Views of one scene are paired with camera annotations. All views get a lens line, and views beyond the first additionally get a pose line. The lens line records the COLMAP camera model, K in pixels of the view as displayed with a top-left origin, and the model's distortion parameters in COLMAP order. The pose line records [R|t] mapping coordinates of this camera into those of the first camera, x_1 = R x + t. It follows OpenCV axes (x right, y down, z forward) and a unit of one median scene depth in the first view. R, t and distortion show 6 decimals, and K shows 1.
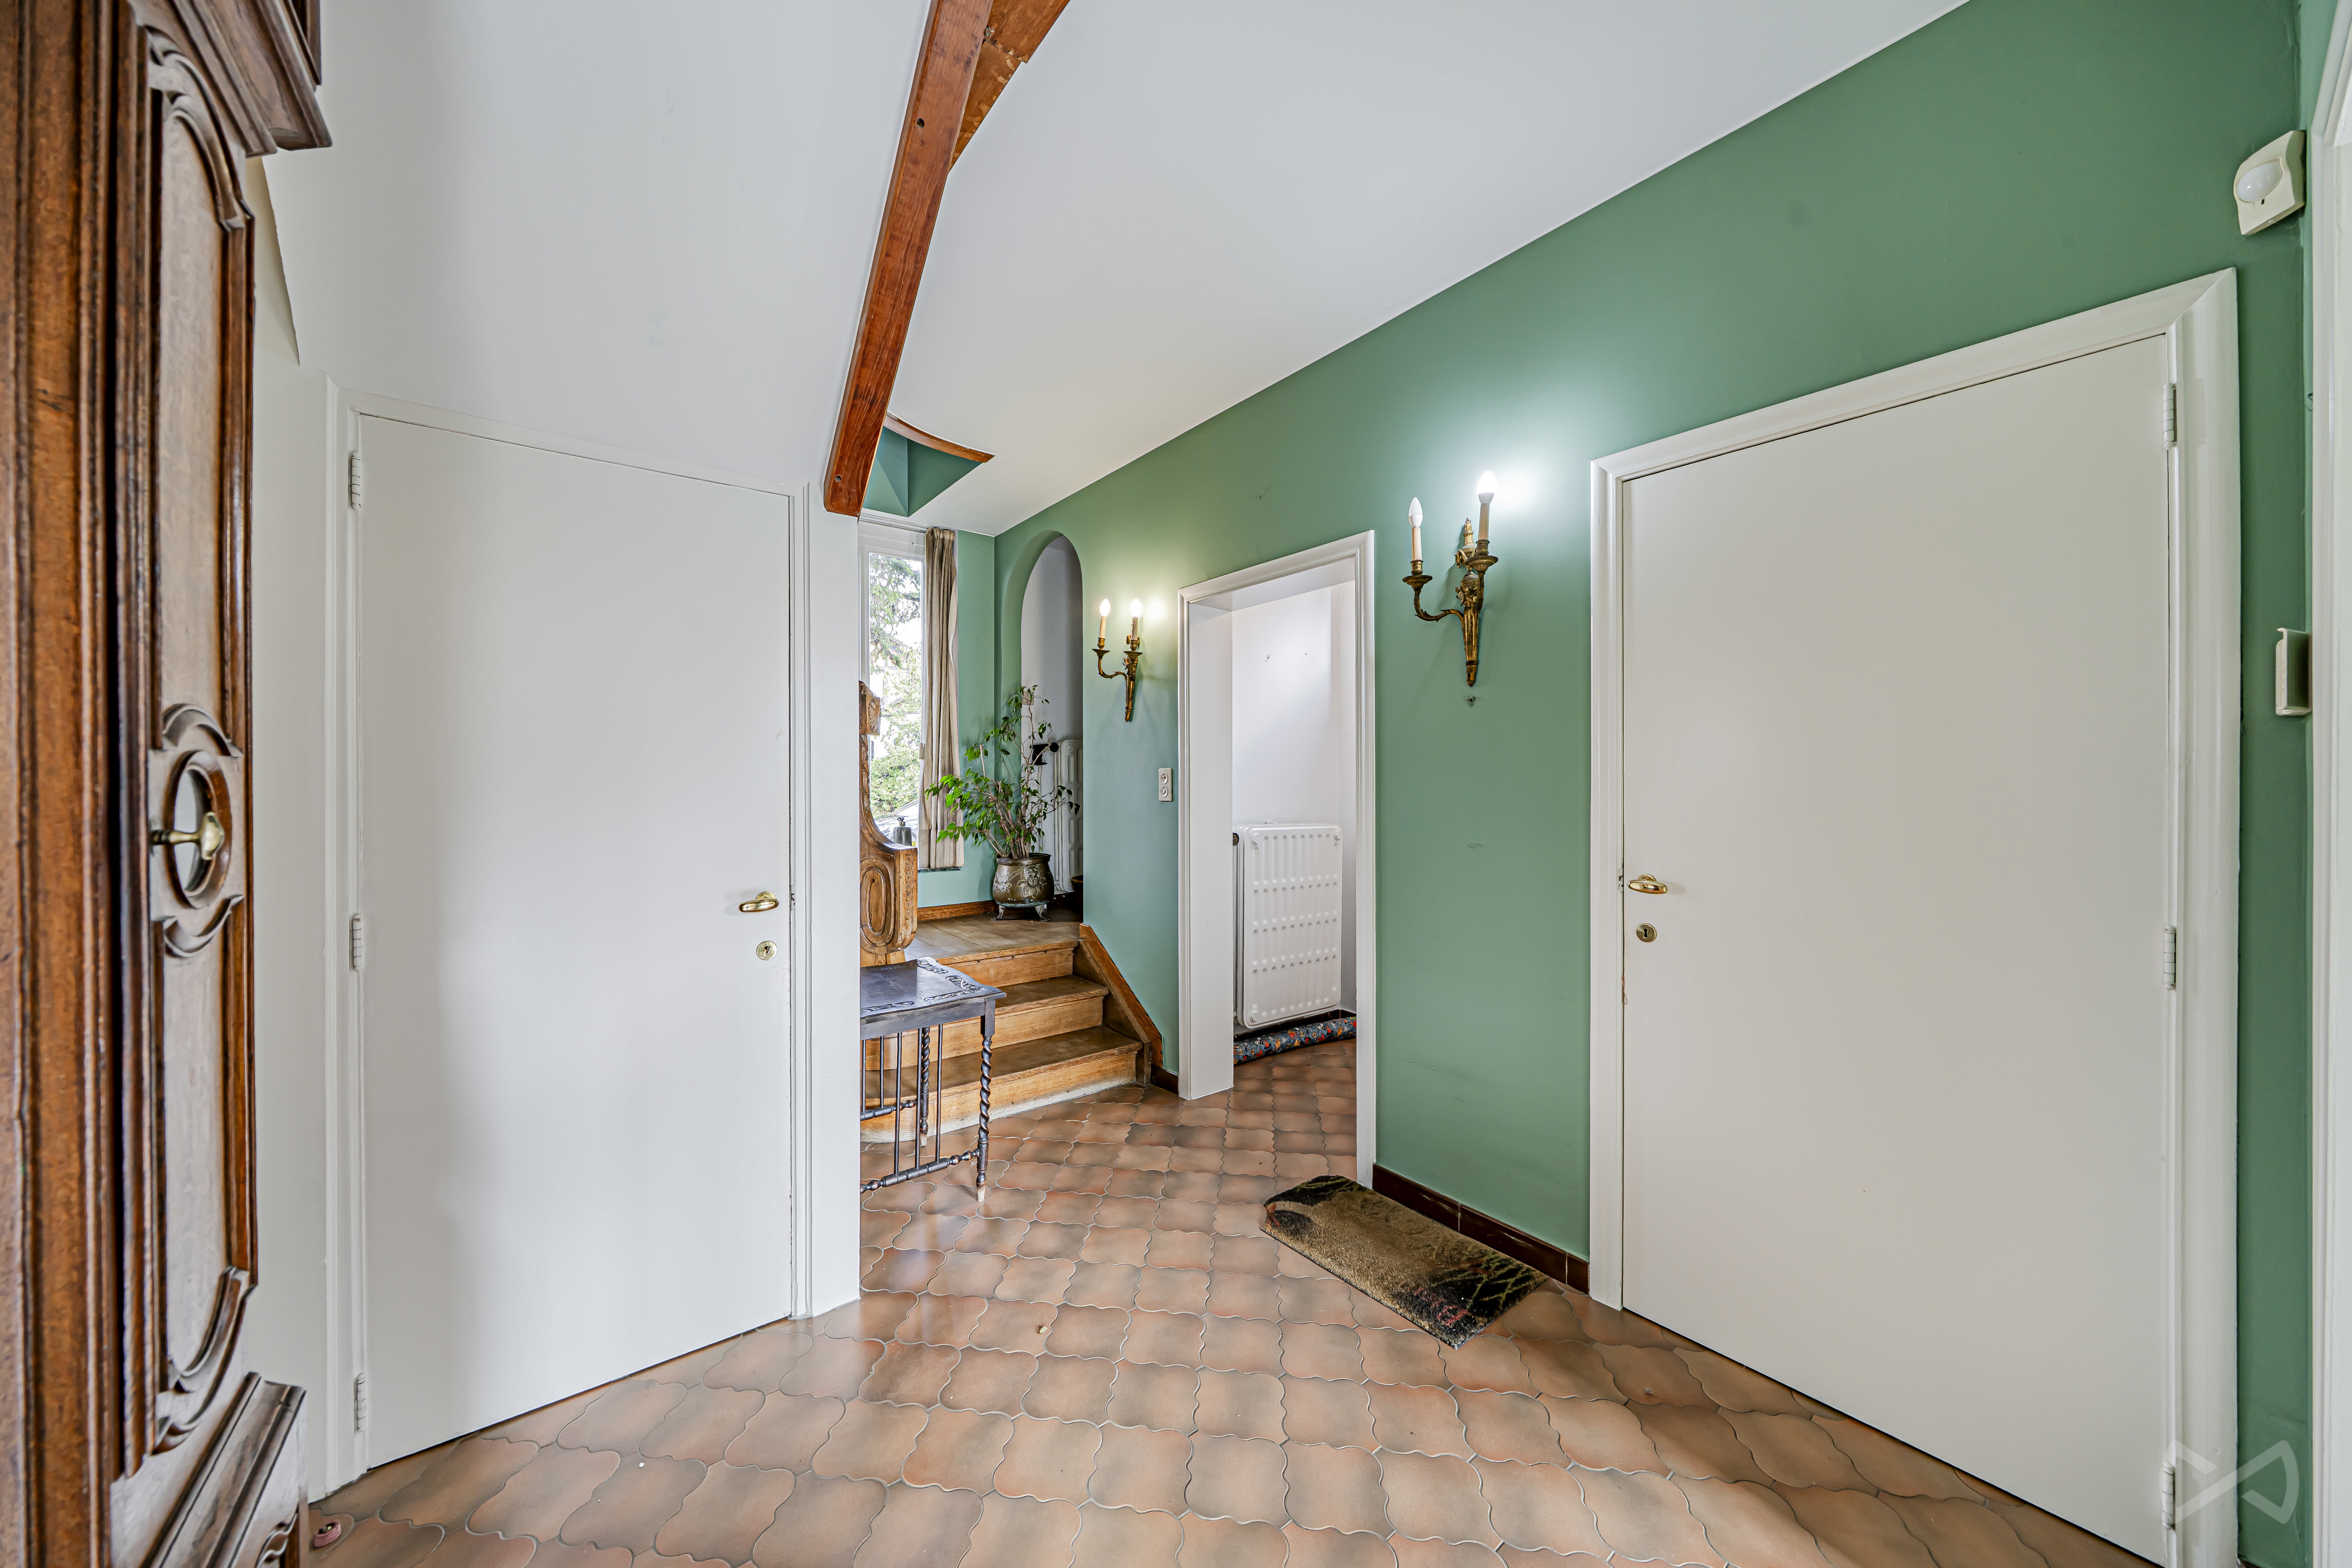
lens RADIAL K [[802.6, 0, 1165.9], [0, 802.6, 782.9], [0, 0, 1]] dist [-0.000472, -0.000121]
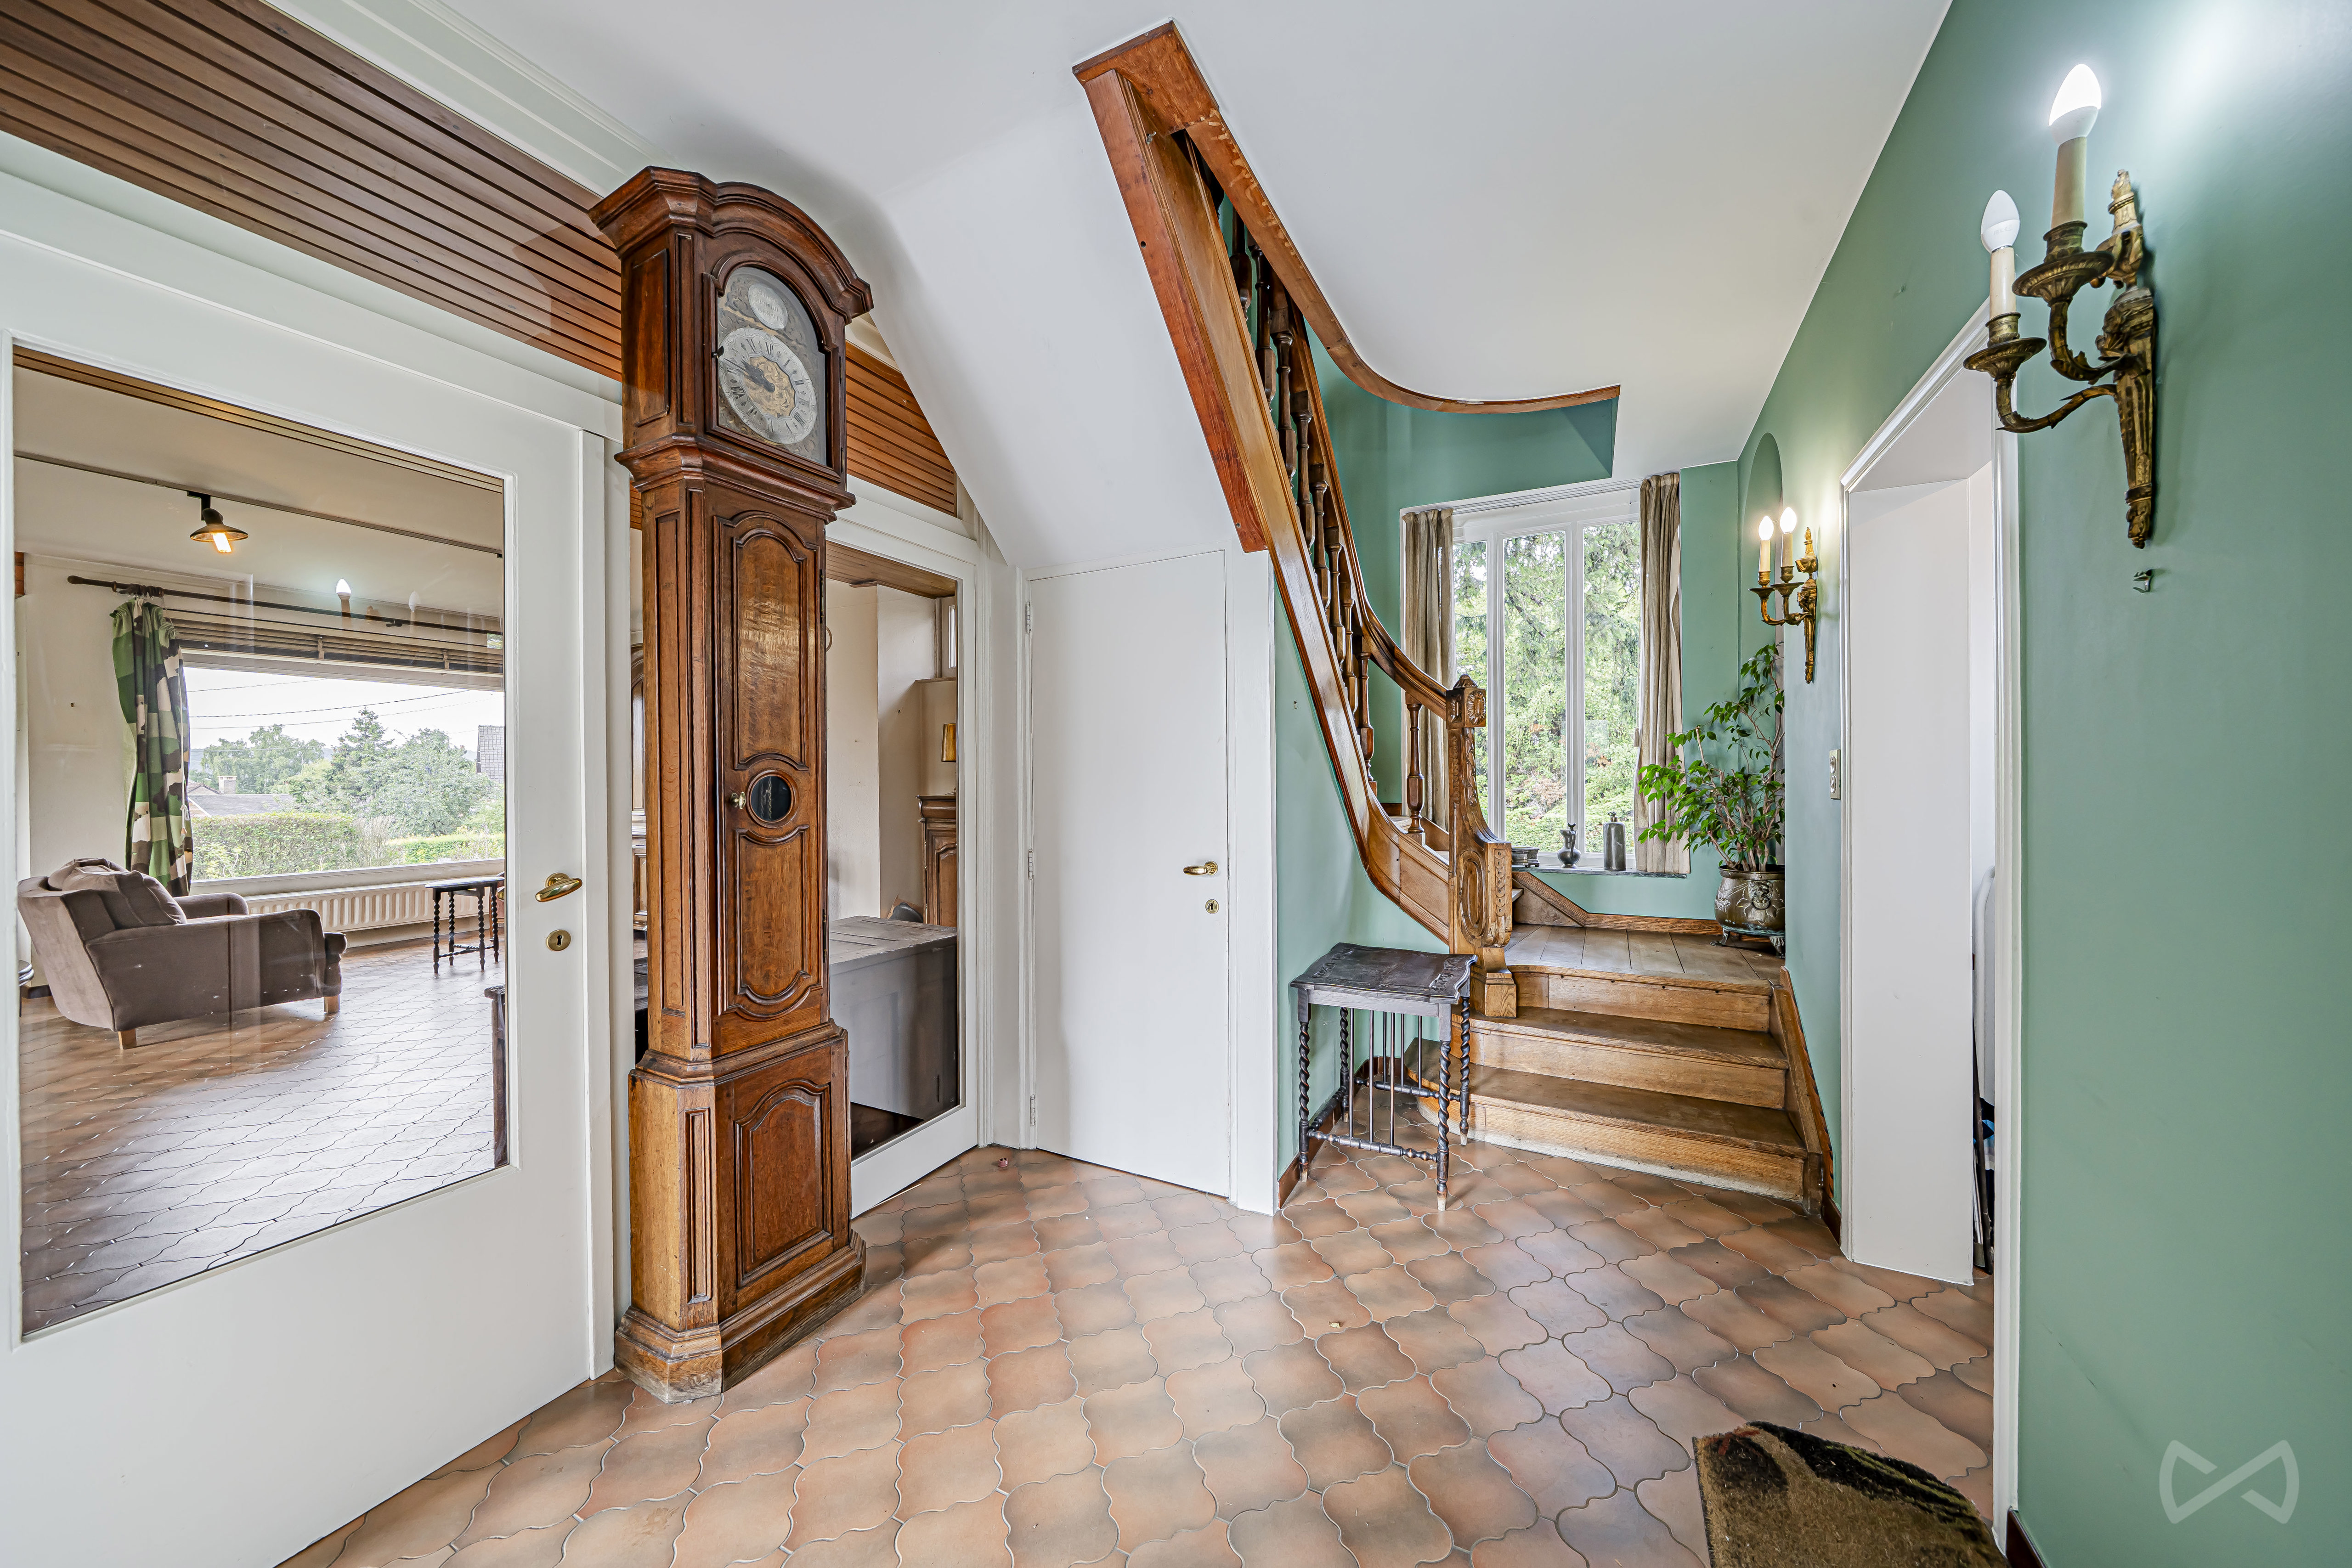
lens RADIAL K [[802.5, 0, 1165.9], [0, 802.5, 782.9], [0, 0, 1]] dist [-0.000472, -0.000121]
pose [[0.428081, 0.003008, -0.903735, 0.420476], [0.005791, 0.999965, 0.006071, 0.002168], [0.903722, -0.007832, 0.428048, 0.252891]]
